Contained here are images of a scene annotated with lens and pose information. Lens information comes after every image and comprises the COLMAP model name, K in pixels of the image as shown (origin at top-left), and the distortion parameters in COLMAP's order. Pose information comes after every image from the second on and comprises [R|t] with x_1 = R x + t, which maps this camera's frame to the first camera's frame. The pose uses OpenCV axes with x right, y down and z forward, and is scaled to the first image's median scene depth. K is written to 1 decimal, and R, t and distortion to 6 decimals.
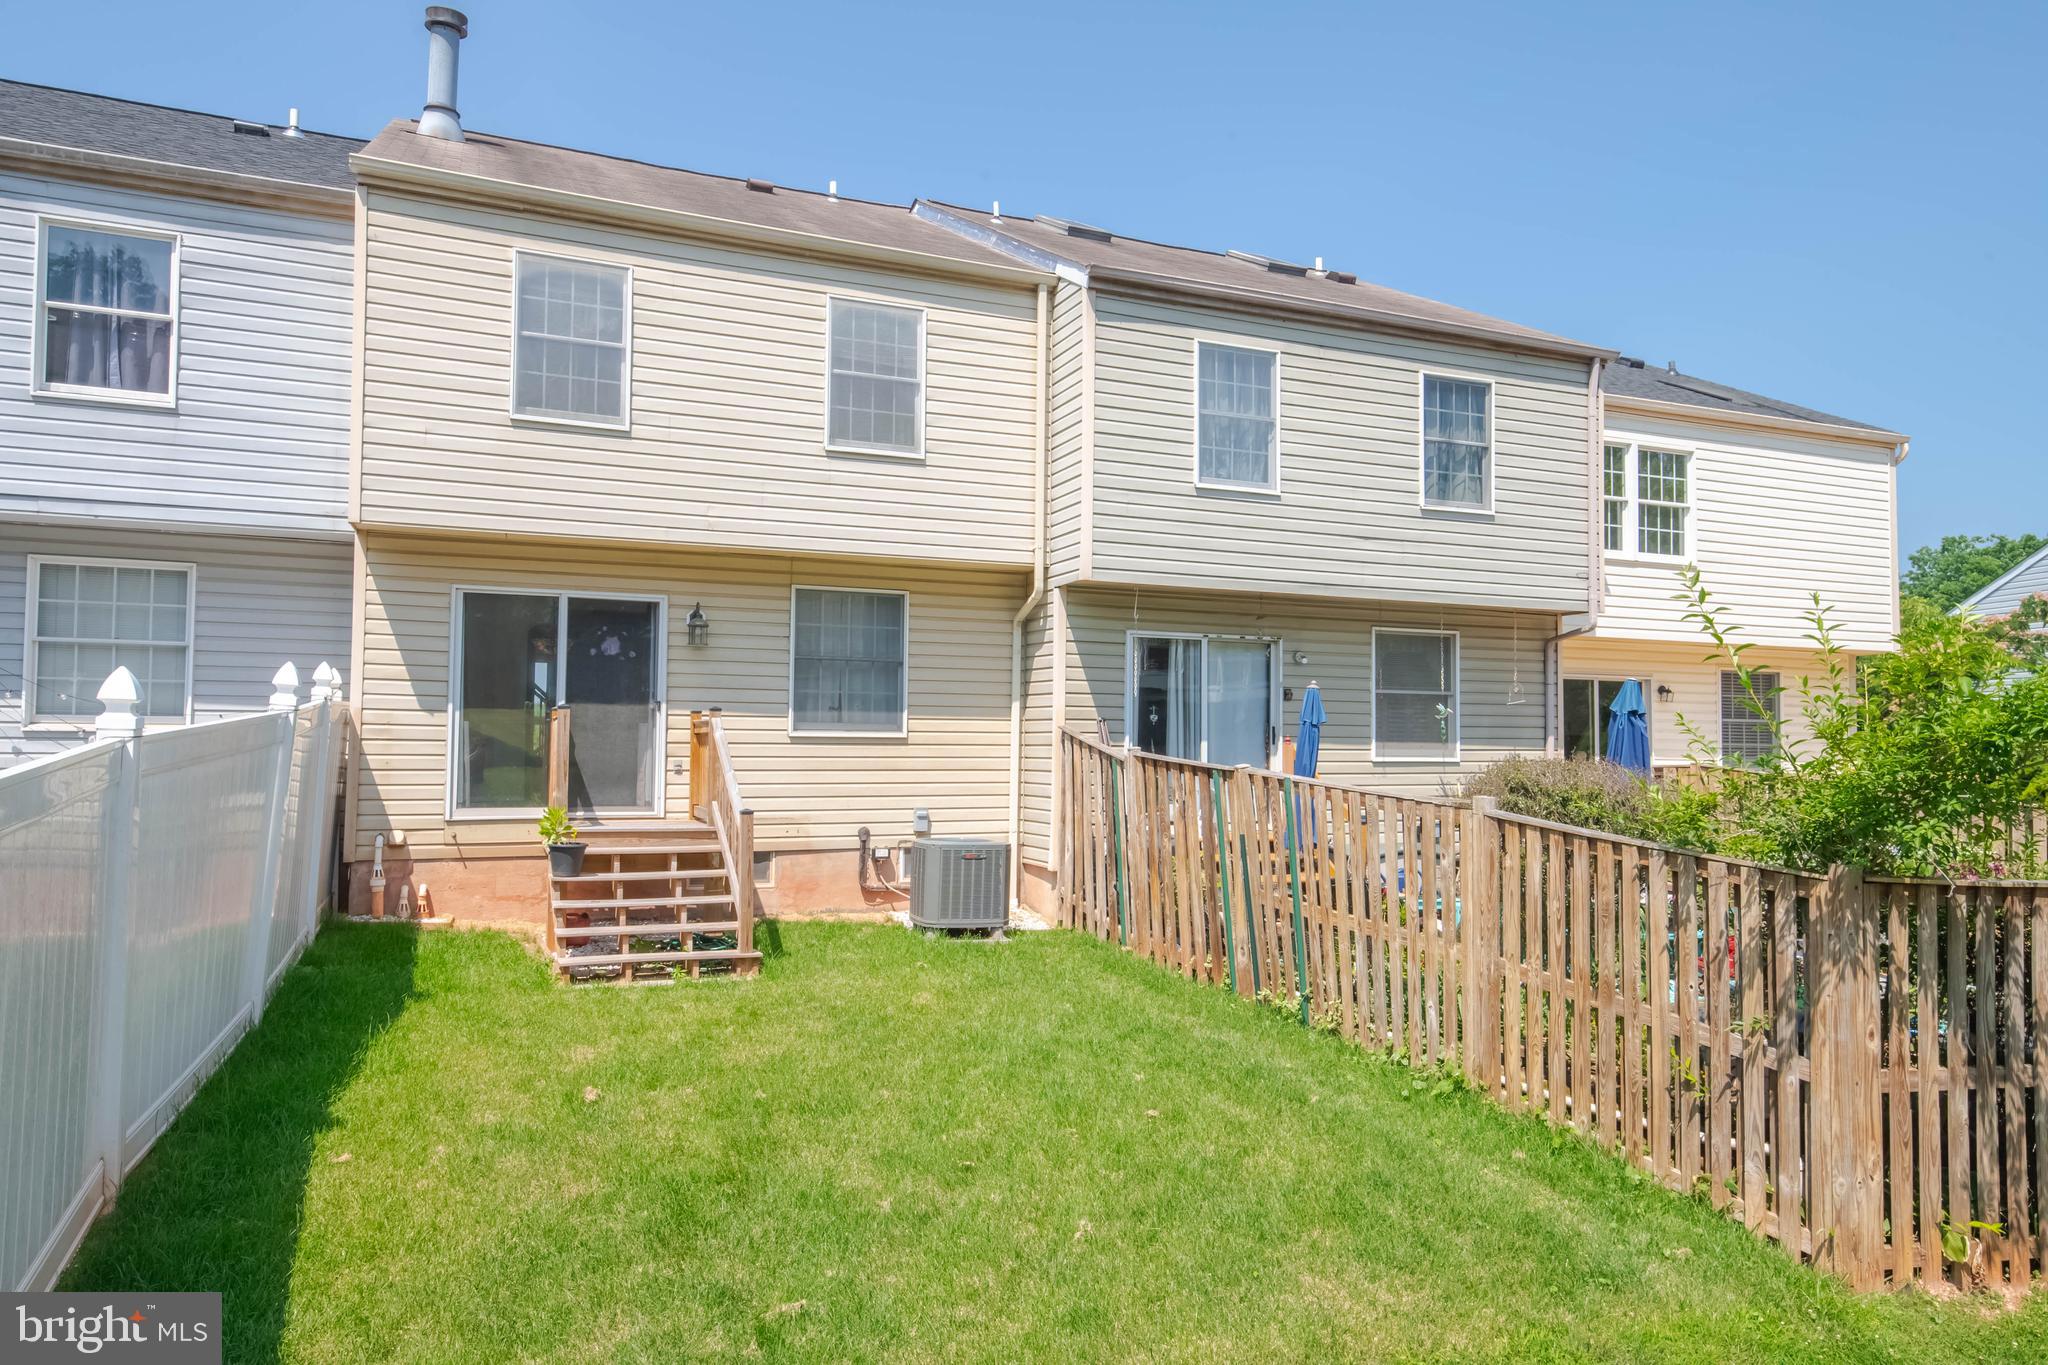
lens RADIAL K [[1331.4, 0, 1024.0], [0, 1331.4, 682.5], [0, 0, 1]] dist [0.026101, -0.001462]
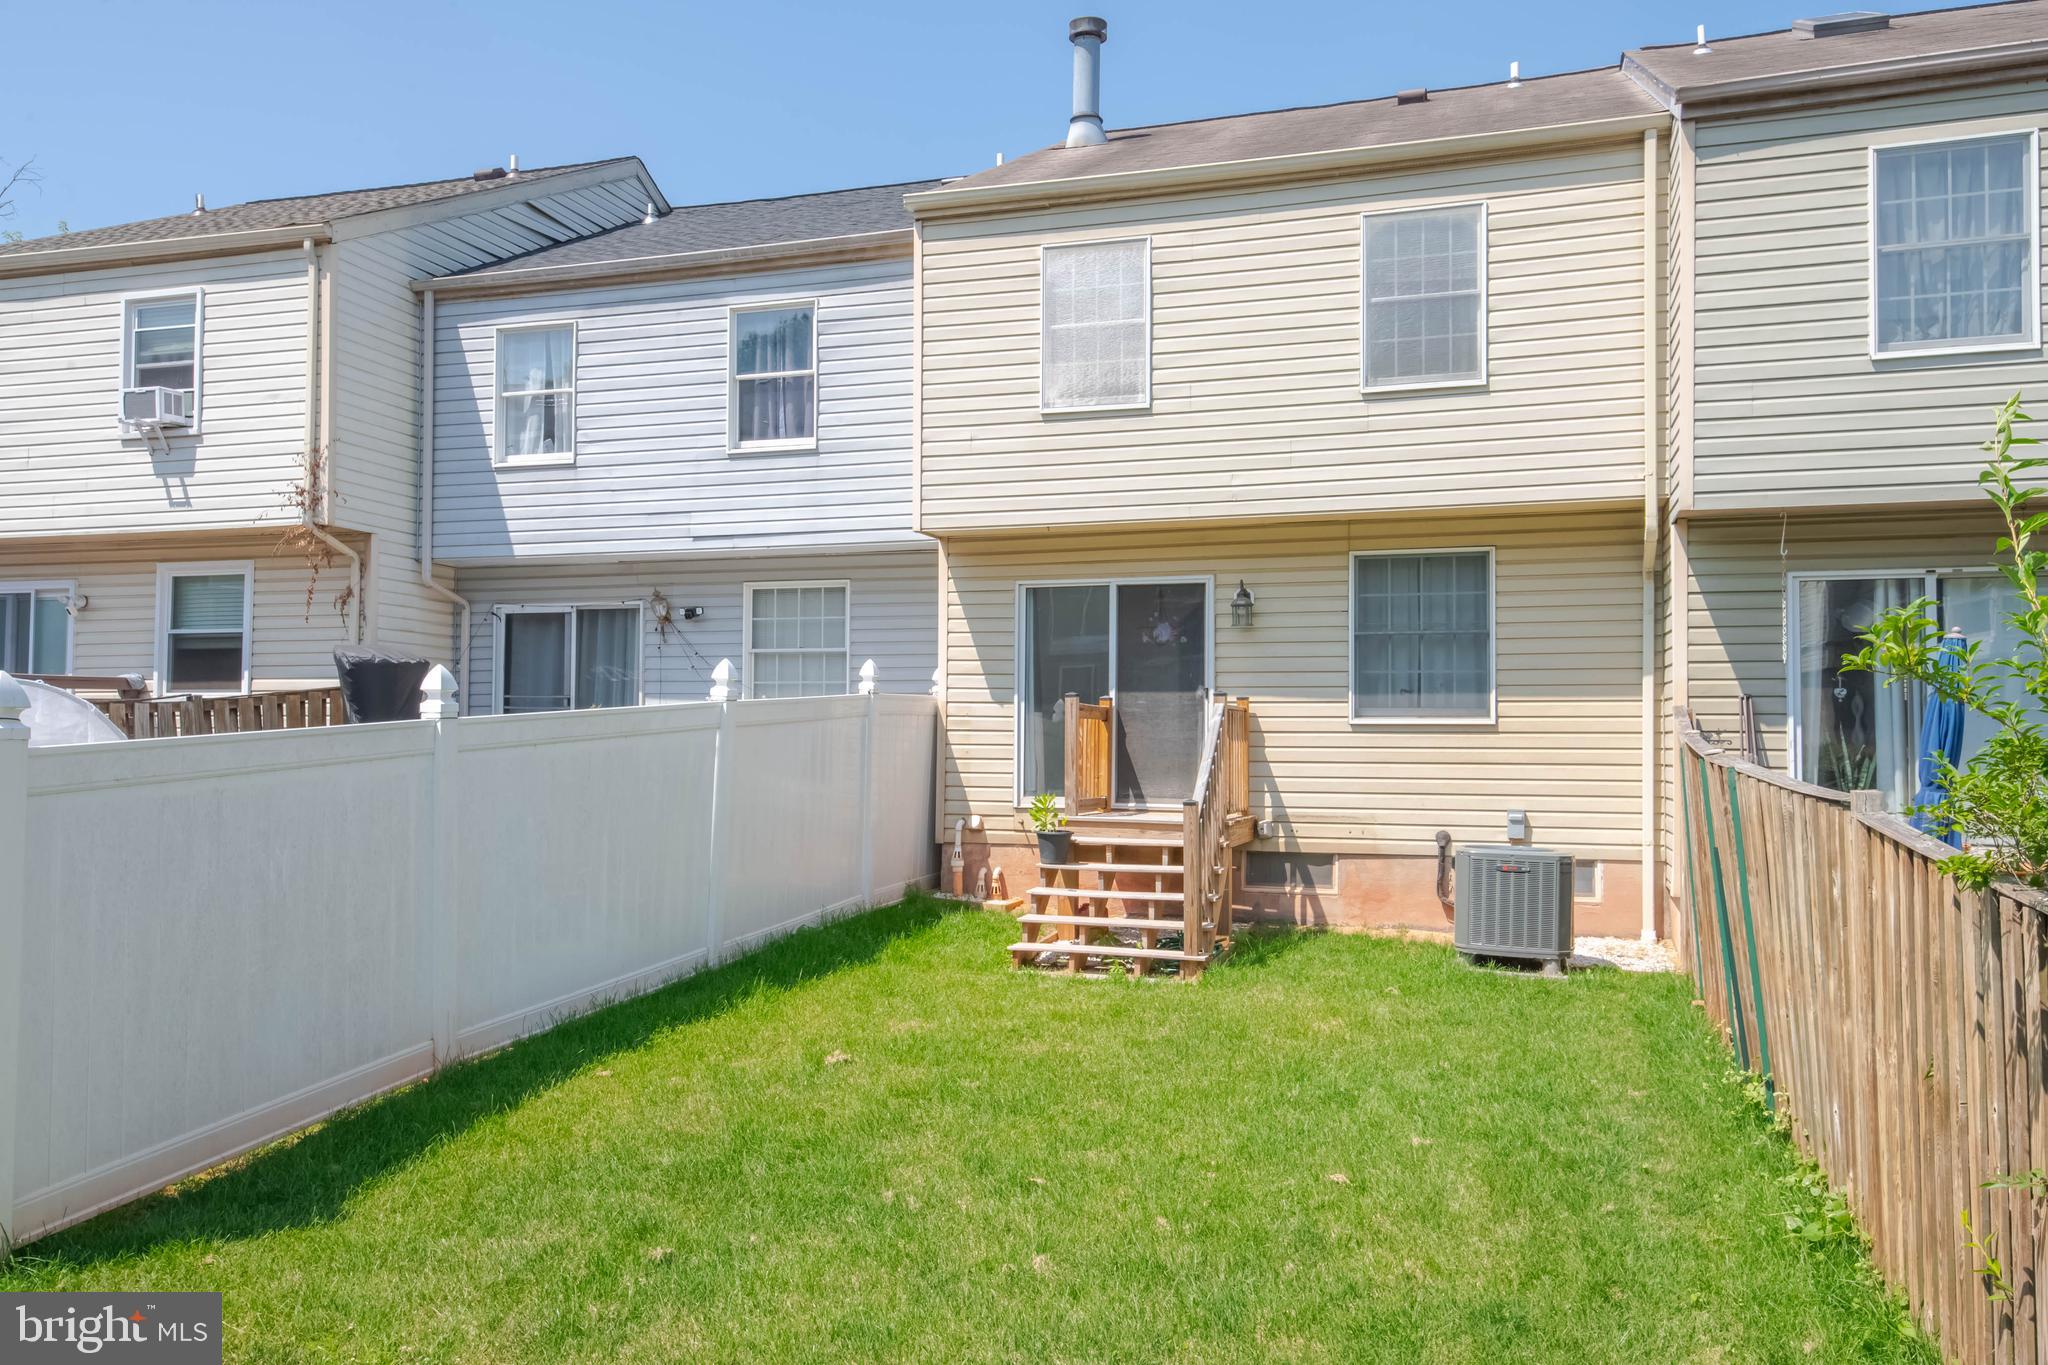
lens RADIAL K [[1492.2, 0, 1026.6], [0, 1492.2, 679.7], [0, 0, 1]] dist [0.038521, 0.001463]
pose [[0.764299, -0.032336, -0.644051, 0.314843], [0.032209, 0.999410, -0.011955, 0.017056], [0.644057, -0.011607, 0.764890, 0.113962]]
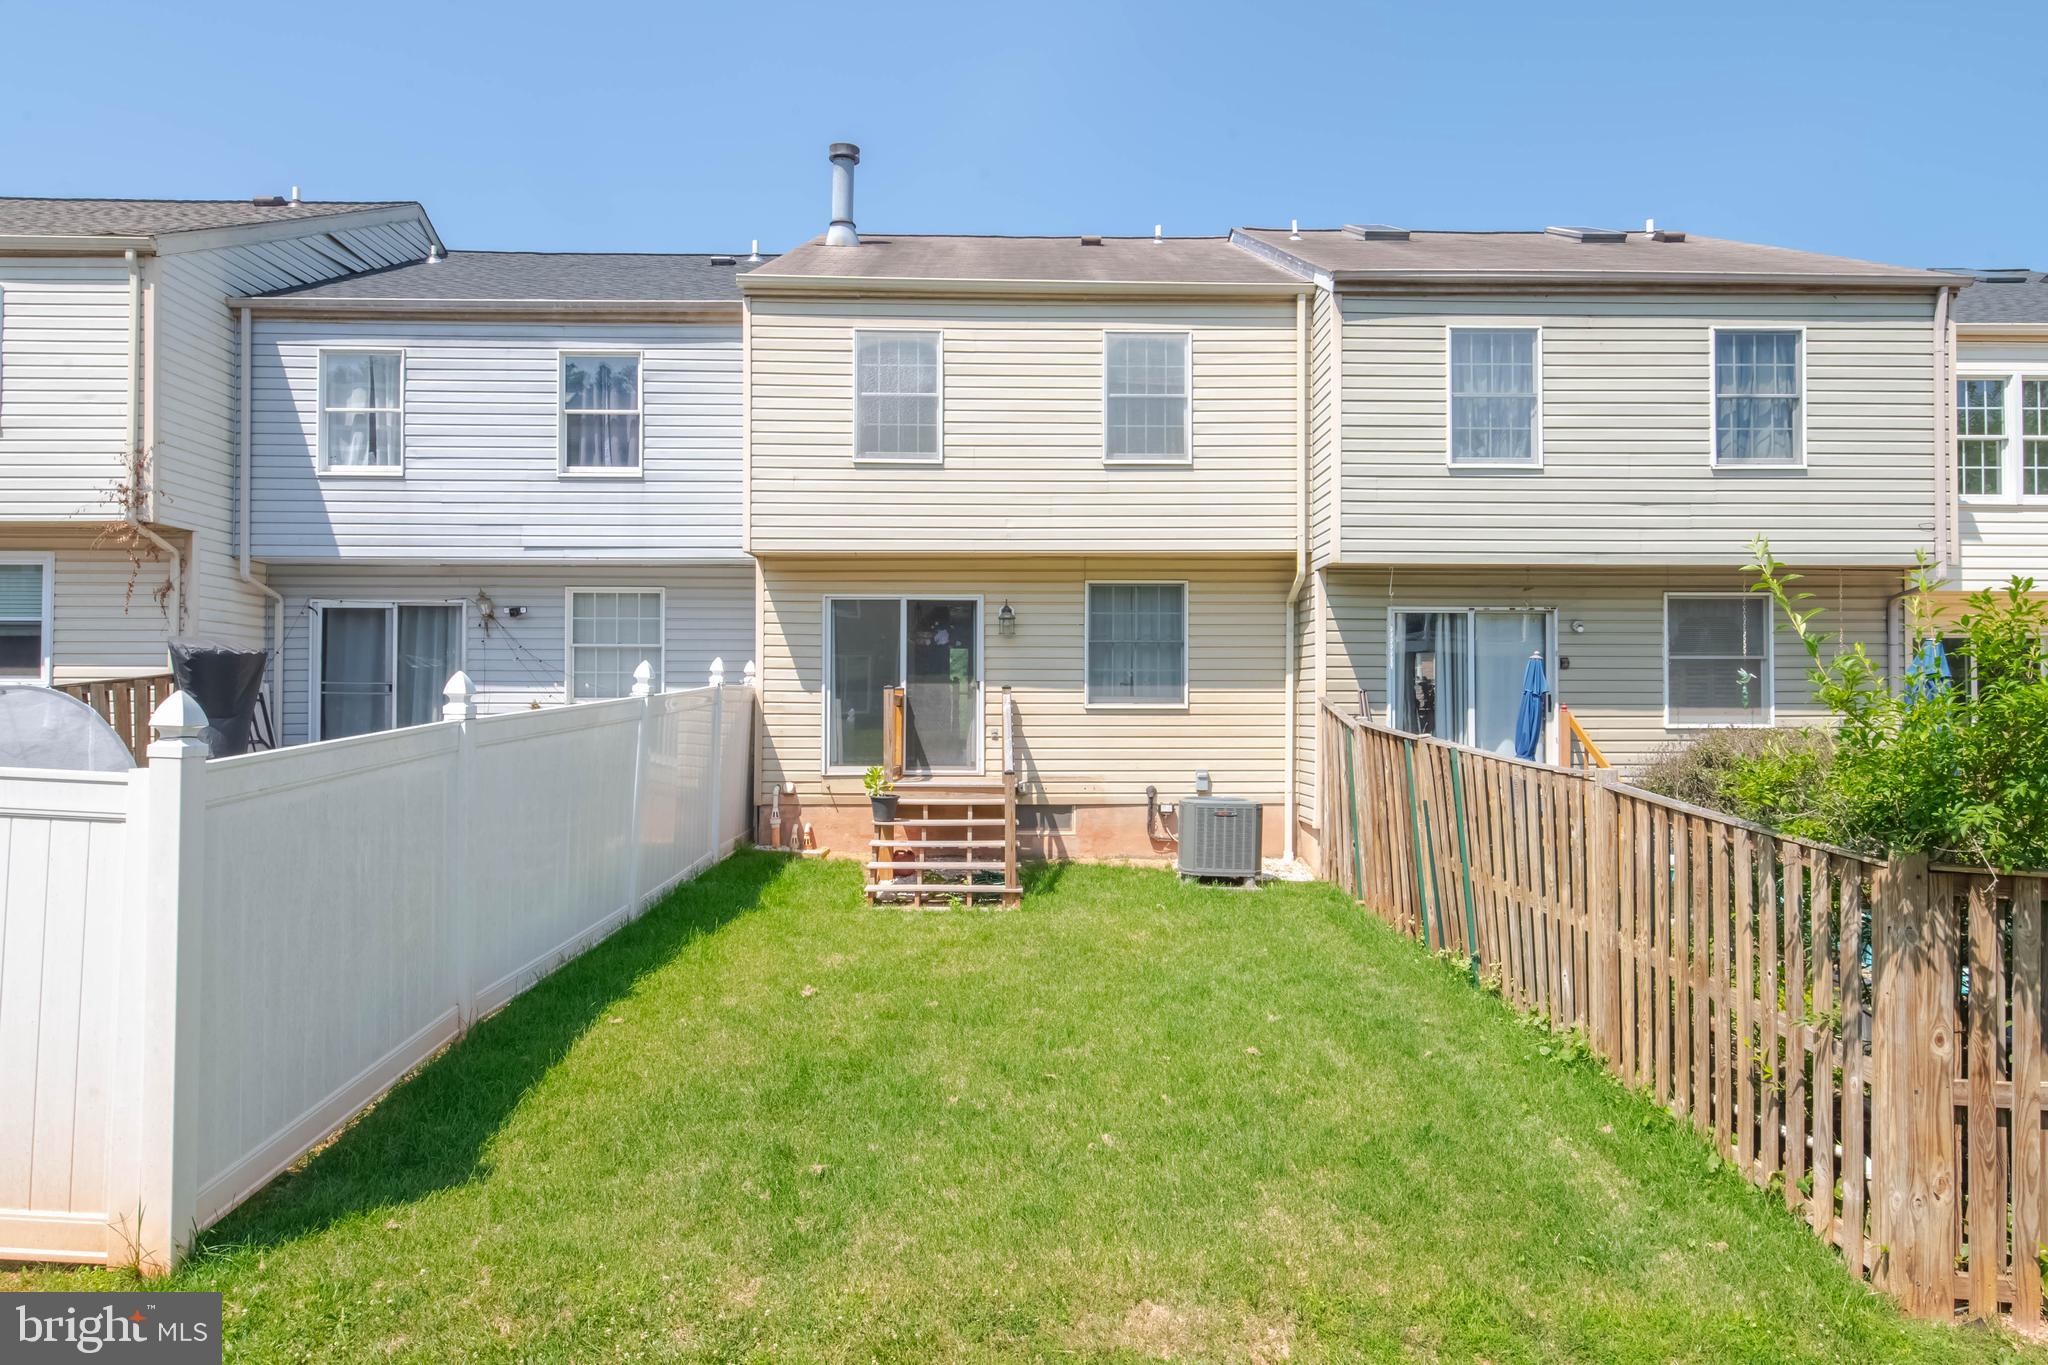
lens RADIAL K [[1157.8, 0, 1024.0], [0, 1157.8, 682.5], [0, 0, 1]] dist [0.014460, -0.003594]
pose [[0.928829, -0.016345, -0.370148, 0.163965], [0.025098, 0.999507, 0.018842, -0.003638], [0.369658, -0.026791, 0.928782, 0.024993]]
